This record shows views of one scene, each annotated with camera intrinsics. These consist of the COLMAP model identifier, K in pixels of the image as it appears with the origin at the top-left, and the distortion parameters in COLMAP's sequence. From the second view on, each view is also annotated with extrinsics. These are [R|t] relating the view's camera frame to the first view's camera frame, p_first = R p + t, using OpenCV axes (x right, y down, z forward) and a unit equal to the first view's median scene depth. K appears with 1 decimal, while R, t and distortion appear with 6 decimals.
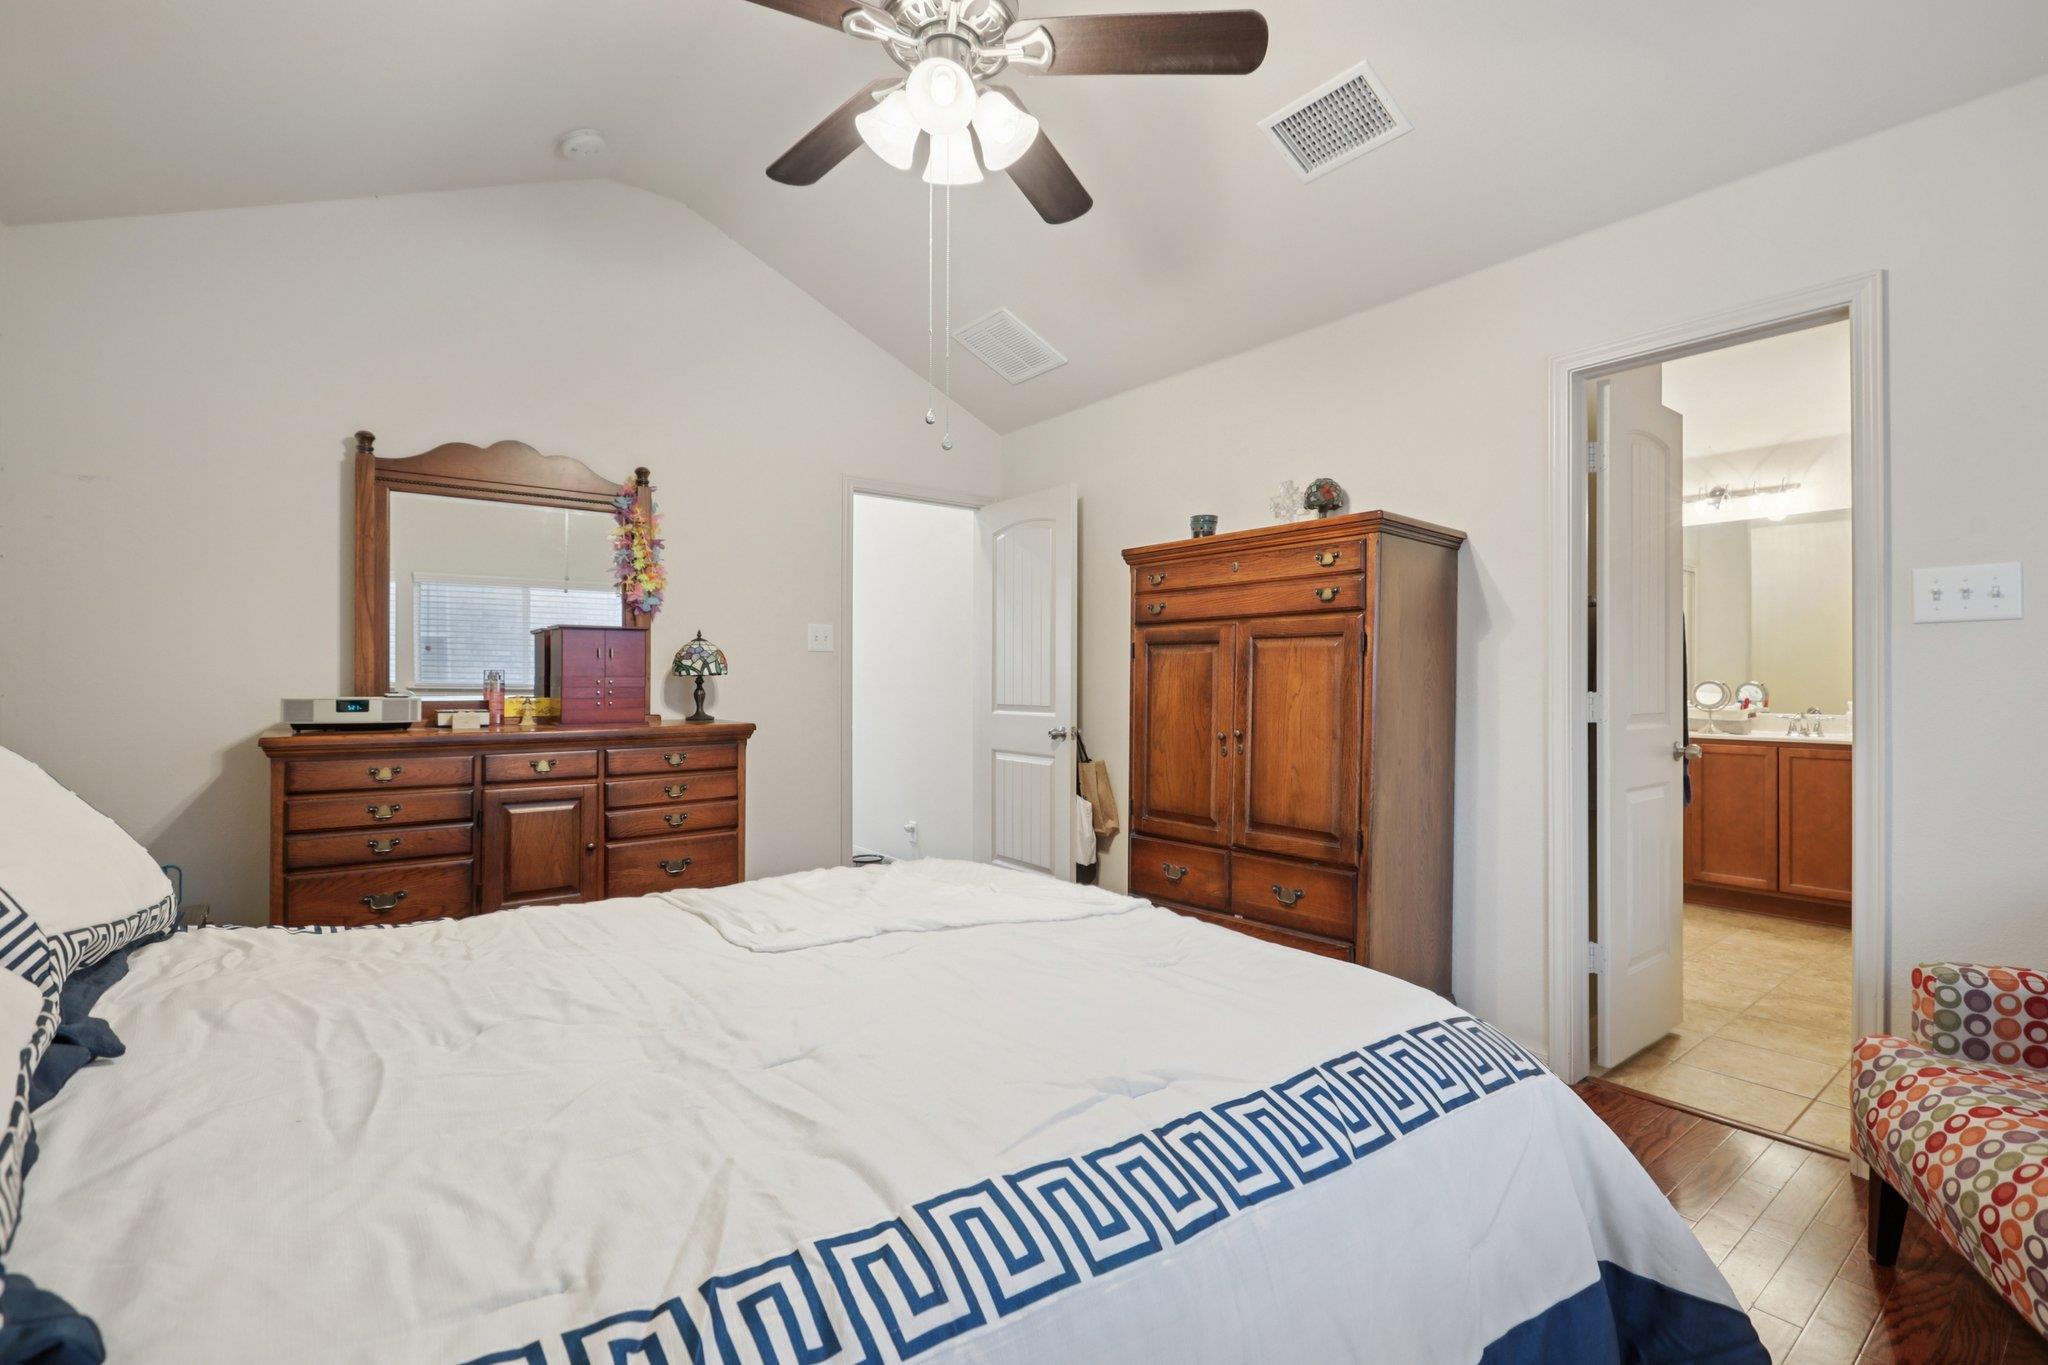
lens RADIAL K [[938.1, 0, 1031.2], [0, 938.1, 678.5], [0, 0, 1]] dist [-0.013491, -0.000122]
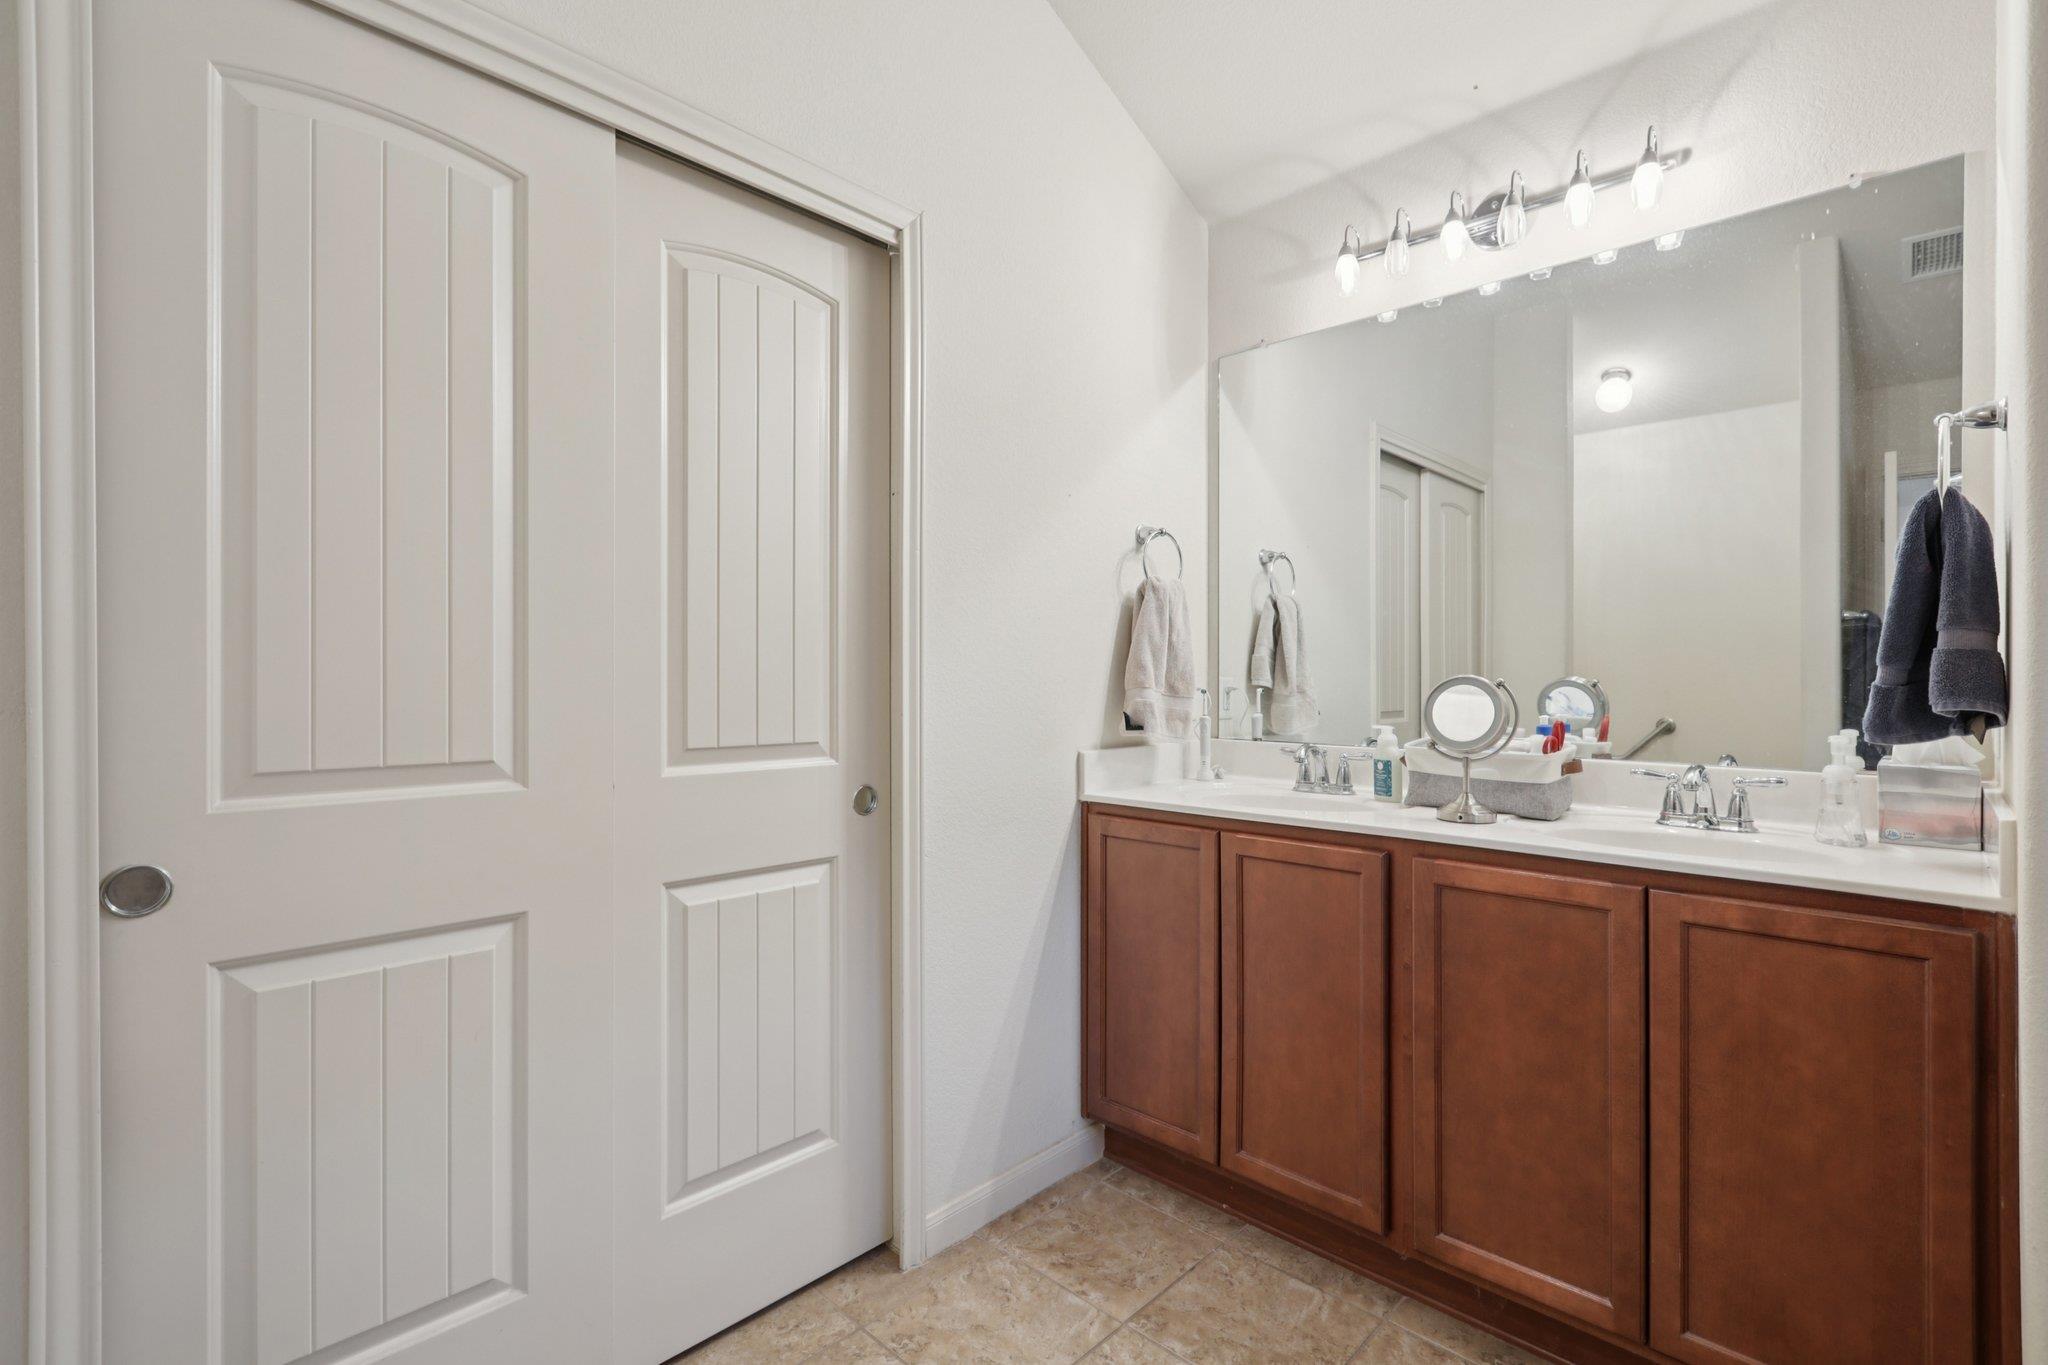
lens RADIAL K [[938.1, 0, 1015.6], [0, 938.1, 670.2], [0, 0, 1]] dist [-0.013491, -0.000122]
pose [[0.993076, 0.000266, 0.117476, 0.506032], [0.000027, 0.999997, -0.002493, 0.000653], [-0.117476, 0.002478, 0.993073, 0.649956]]
